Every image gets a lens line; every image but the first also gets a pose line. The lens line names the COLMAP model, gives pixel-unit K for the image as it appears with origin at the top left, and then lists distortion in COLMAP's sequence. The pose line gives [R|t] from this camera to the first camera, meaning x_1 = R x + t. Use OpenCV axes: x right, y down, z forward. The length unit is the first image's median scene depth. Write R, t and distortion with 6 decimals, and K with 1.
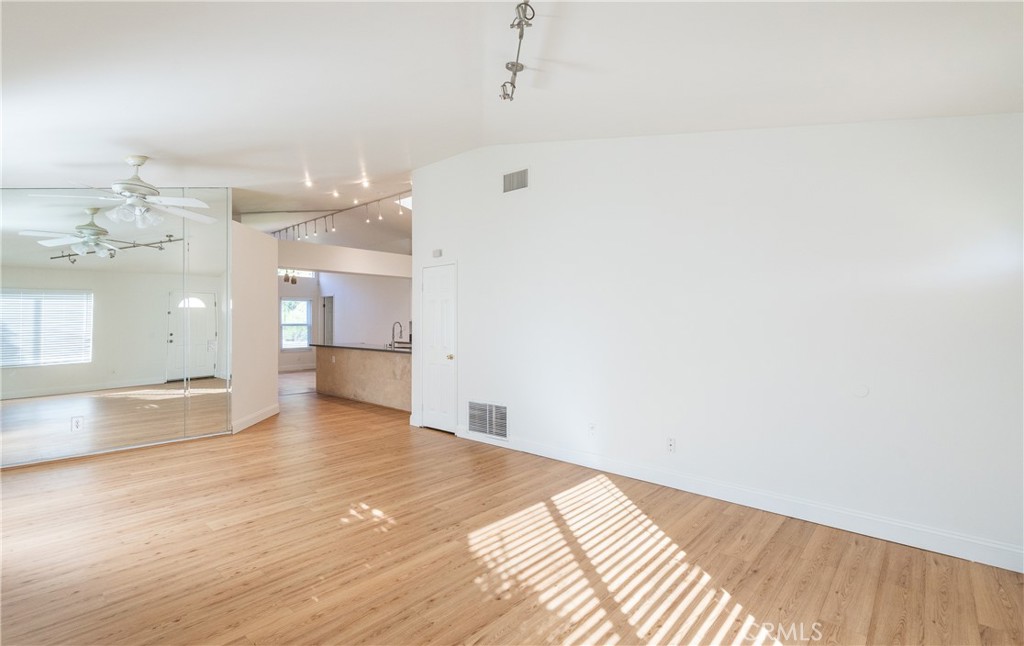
lens RADIAL K [[462.6, 0, 510.6], [0, 462.6, 323.4], [0, 0, 1]] dist [-0.005320, -0.000302]
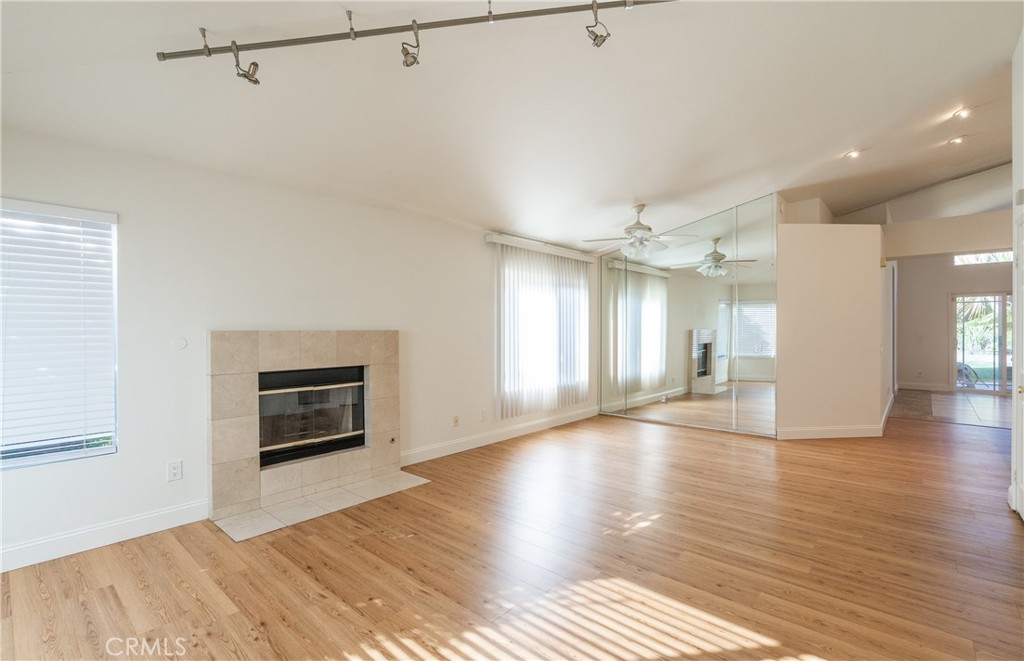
lens RADIAL K [[462.4, 0, 511.7], [0, 462.4, 332.8], [0, 0, 1]] dist [-0.005629, -0.000575]
pose [[0.018359, 0.007759, -0.999801, 0.688391], [0.000290, 0.999970, 0.007766, 0.003943], [0.999831, -0.000432, 0.018356, 0.735194]]
